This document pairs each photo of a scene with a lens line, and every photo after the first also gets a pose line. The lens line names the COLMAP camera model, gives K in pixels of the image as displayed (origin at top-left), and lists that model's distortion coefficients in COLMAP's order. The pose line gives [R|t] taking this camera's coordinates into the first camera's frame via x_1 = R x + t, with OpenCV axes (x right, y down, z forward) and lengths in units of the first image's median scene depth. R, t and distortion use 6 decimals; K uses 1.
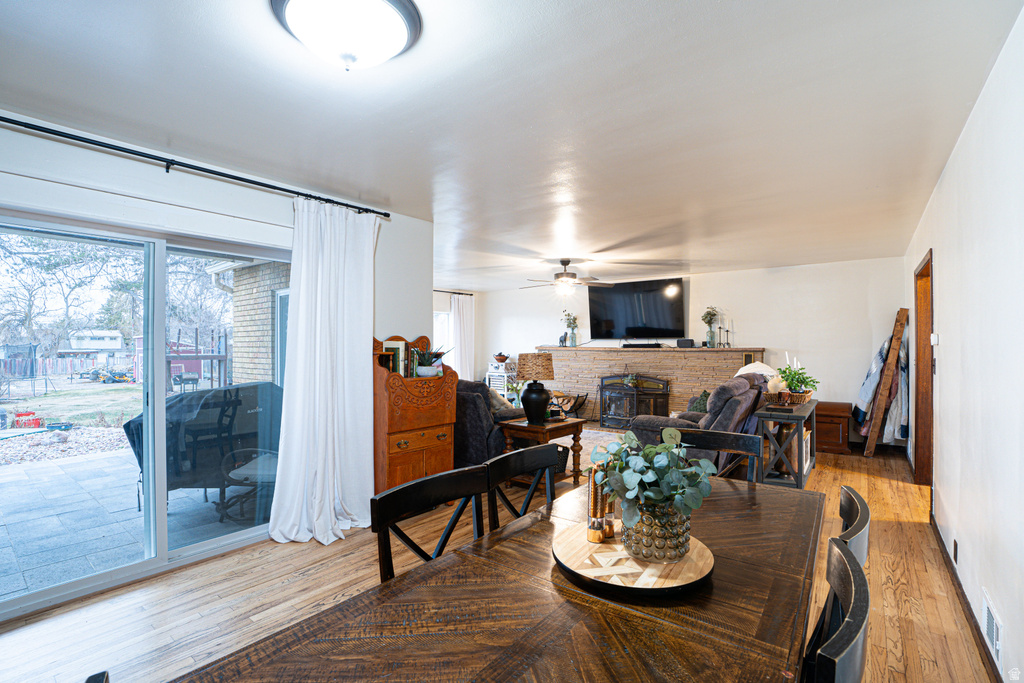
lens RADIAL K [[469.6, 0, 512.0], [0, 469.6, 341.5], [0, 0, 1]] dist [-0.036169, 0.000127]
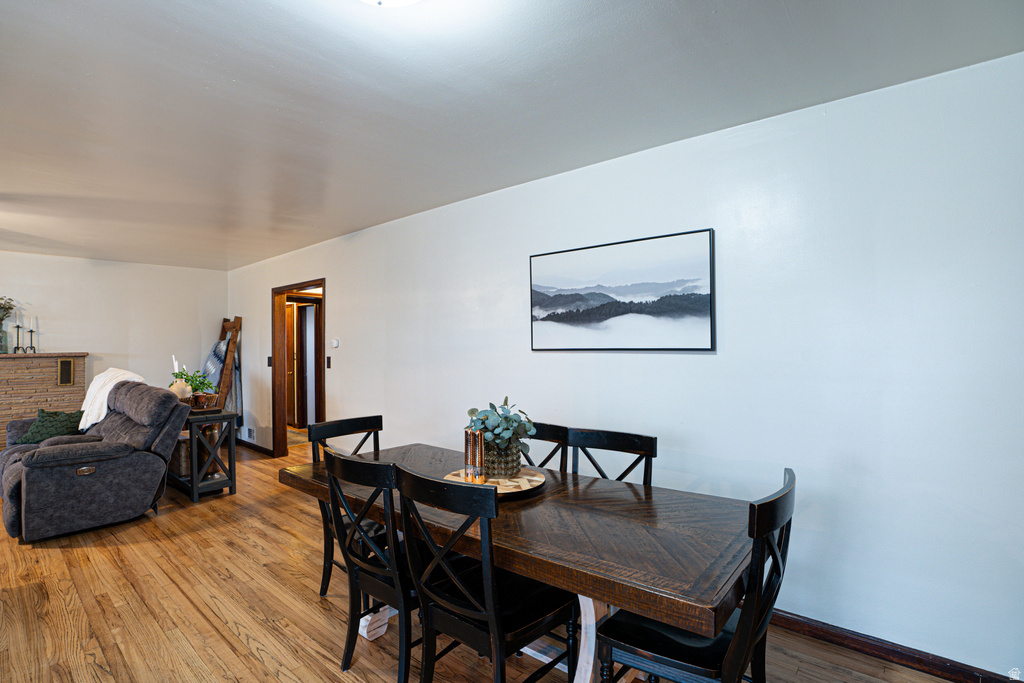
lens RADIAL K [[493.1, 0, 512.0], [0, 493.1, 341.5], [0, 0, 1]] dist [-0.039188, 0.000866]
pose [[0.046813, 0.008116, 0.998871, -0.359523], [0.001182, 0.999966, -0.008181, 0.002198], [-0.998903, 0.001563, 0.046802, 0.229010]]
